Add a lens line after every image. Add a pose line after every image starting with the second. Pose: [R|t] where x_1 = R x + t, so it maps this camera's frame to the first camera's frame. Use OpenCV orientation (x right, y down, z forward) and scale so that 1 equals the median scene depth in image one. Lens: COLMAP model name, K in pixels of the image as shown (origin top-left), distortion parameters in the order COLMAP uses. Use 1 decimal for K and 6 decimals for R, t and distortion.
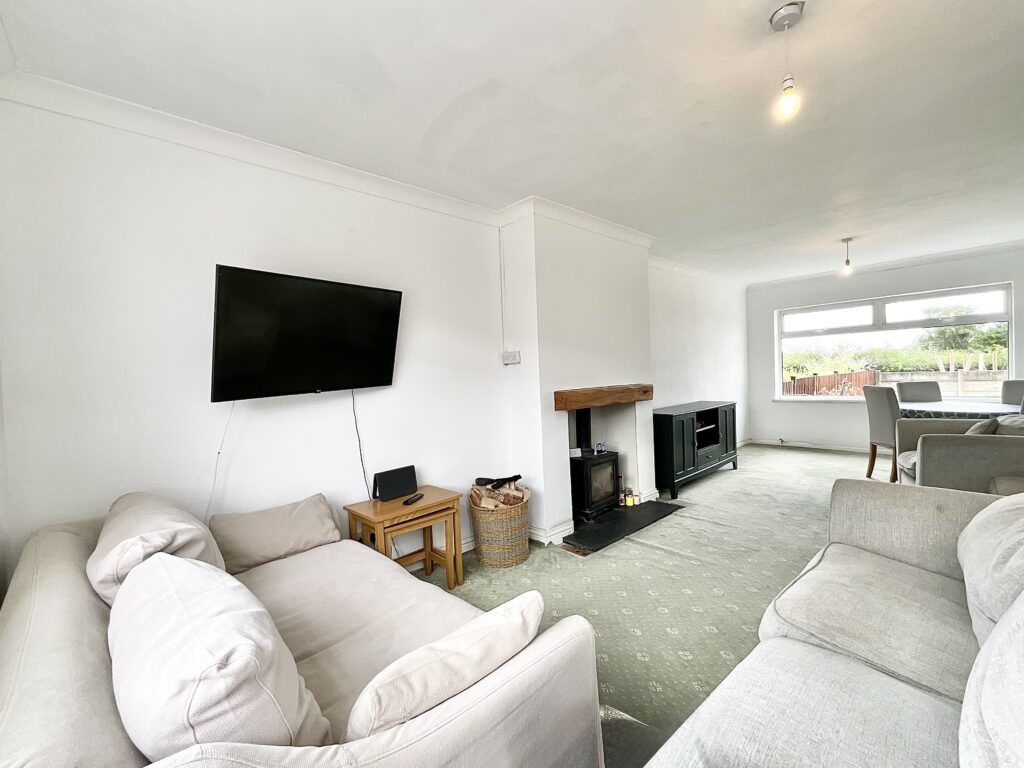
lens RADIAL K [[411.2, 0, 508.6], [0, 411.2, 383.2], [0, 0, 1]] dist [-0.022688, 0.009273]
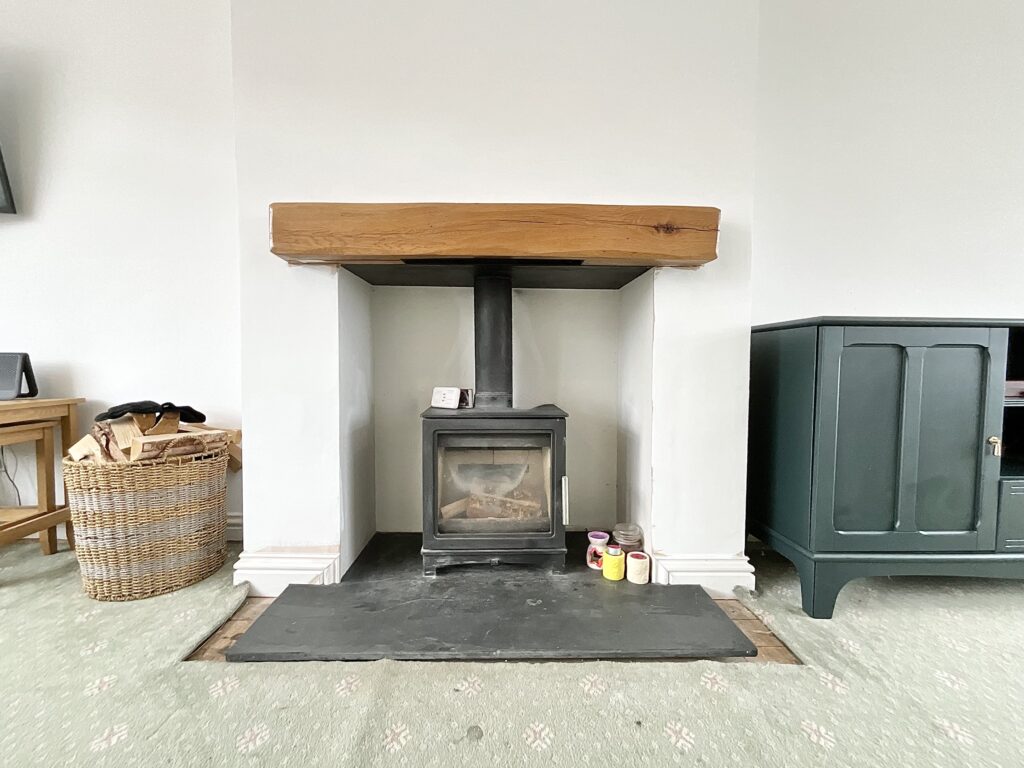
lens RADIAL K [[411.2, 0, 508.6], [0, 411.2, 383.2], [0, 0, 1]] dist [-0.022688, 0.009273]
pose [[0.767189, 0.073046, -0.637248, 0.432287], [-0.053283, 0.997318, 0.050172, 0.123365], [0.639204, -0.004537, 0.769024, 0.679049]]
